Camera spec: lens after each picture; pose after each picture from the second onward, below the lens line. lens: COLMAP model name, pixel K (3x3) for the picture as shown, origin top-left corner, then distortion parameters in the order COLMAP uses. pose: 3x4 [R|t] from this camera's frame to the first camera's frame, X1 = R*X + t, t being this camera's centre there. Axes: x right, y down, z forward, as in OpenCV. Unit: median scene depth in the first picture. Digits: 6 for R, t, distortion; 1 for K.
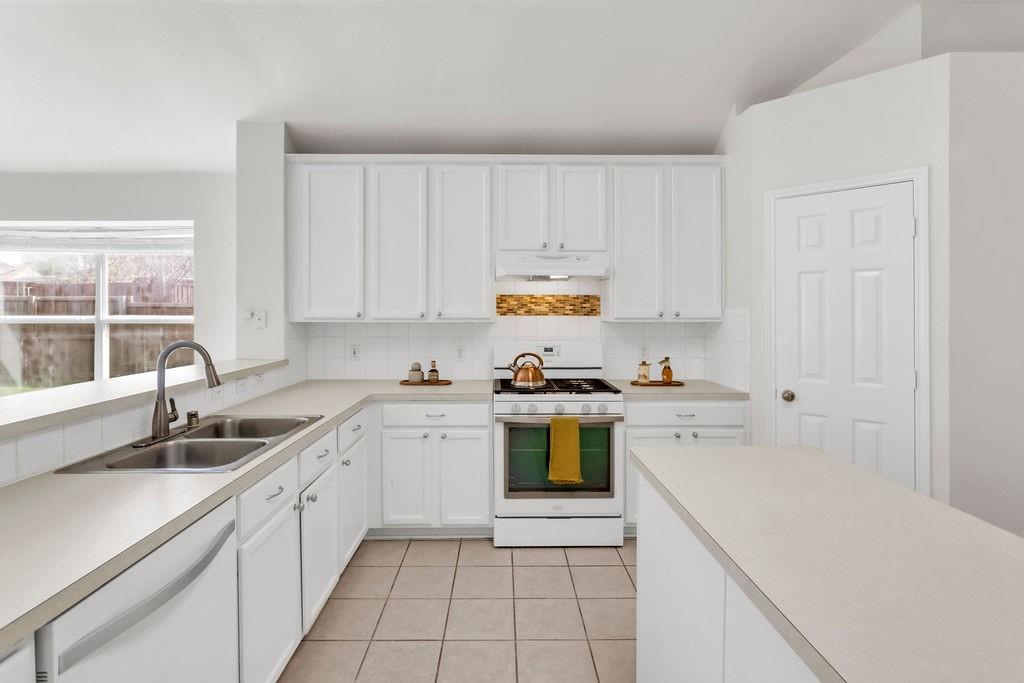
lens RADIAL K [[504.7, 0, 497.5], [0, 504.7, 313.4], [0, 0, 1]] dist [-0.000976, 0.000344]
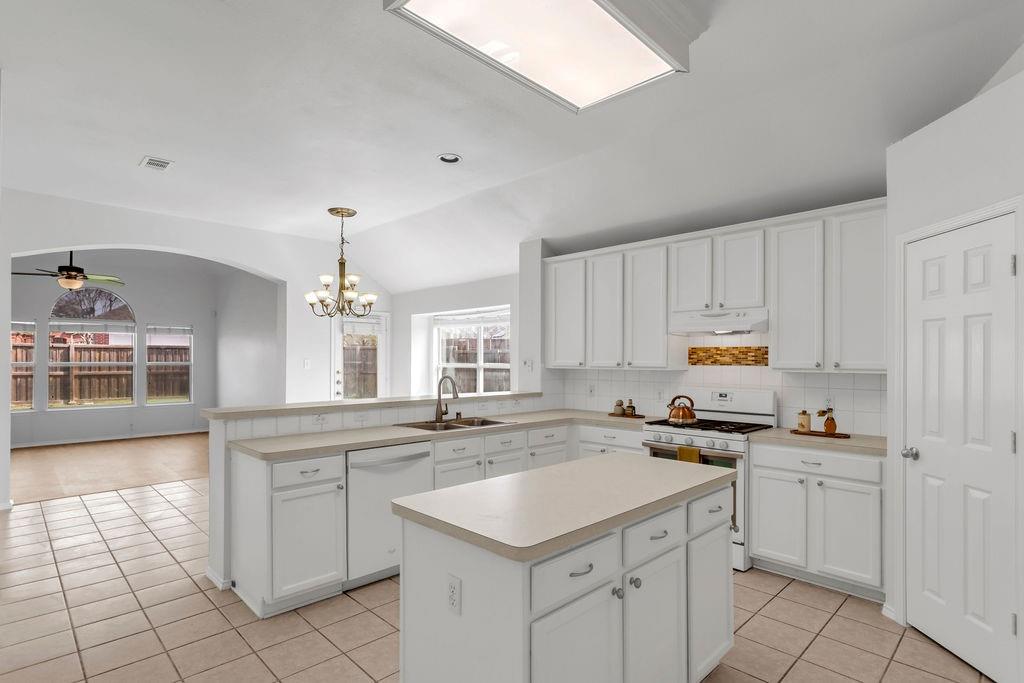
lens RADIAL K [[515.9, 0, 512.0], [0, 515.9, 341.5], [0, 0, 1]] dist [-0.000427, 0.000242]
pose [[0.706932, -0.023180, -0.706902, 0.614942], [-0.006386, 0.999213, -0.039151, -0.001257], [0.707253, 0.032191, 0.706227, -0.168502]]
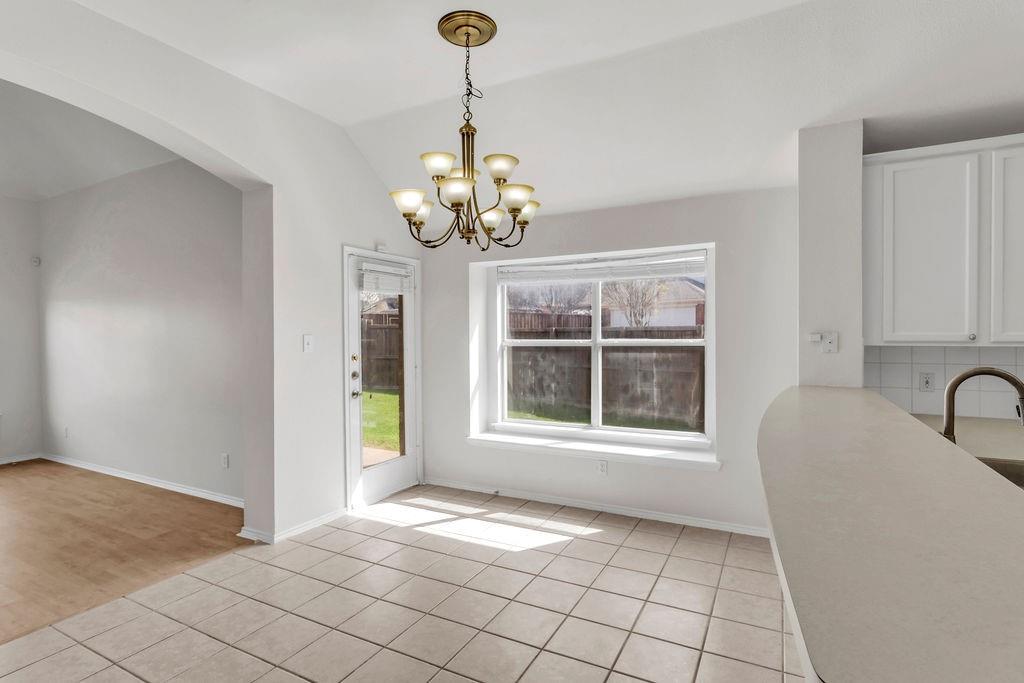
lens RADIAL K [[499.5, 0, 512.0], [0, 499.5, 341.5], [0, 0, 1]] dist [0.017682, -0.000005]
pose [[0.899280, 0.001015, -0.437372, -0.580593], [0.001782, 0.999981, 0.005984, 0.003384], [0.437370, -0.006161, 0.899261, -0.065183]]
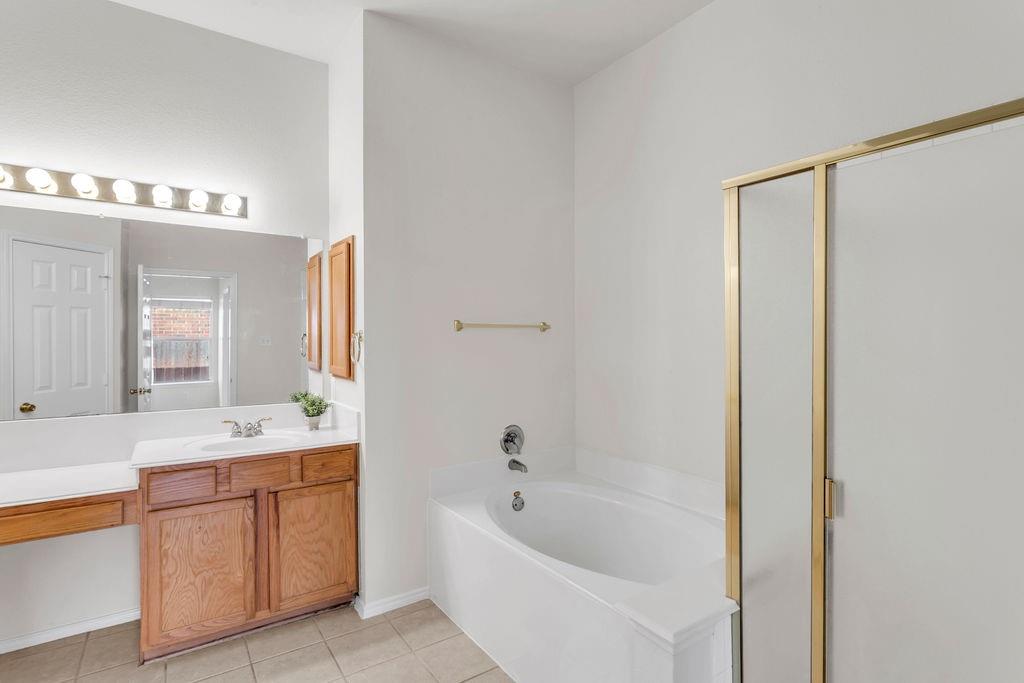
lens RADIAL K [[512.2, 0, 512.0], [0, 512.2, 341.5], [0, 0, 1]] dist [-0.002641, 0.000331]
pose [[-0.566751, -0.006461, 0.823864, -0.879626], [0.004791, 0.999926, 0.011138, -0.000247], [-0.823875, 0.010260, -0.566678, 0.623700]]
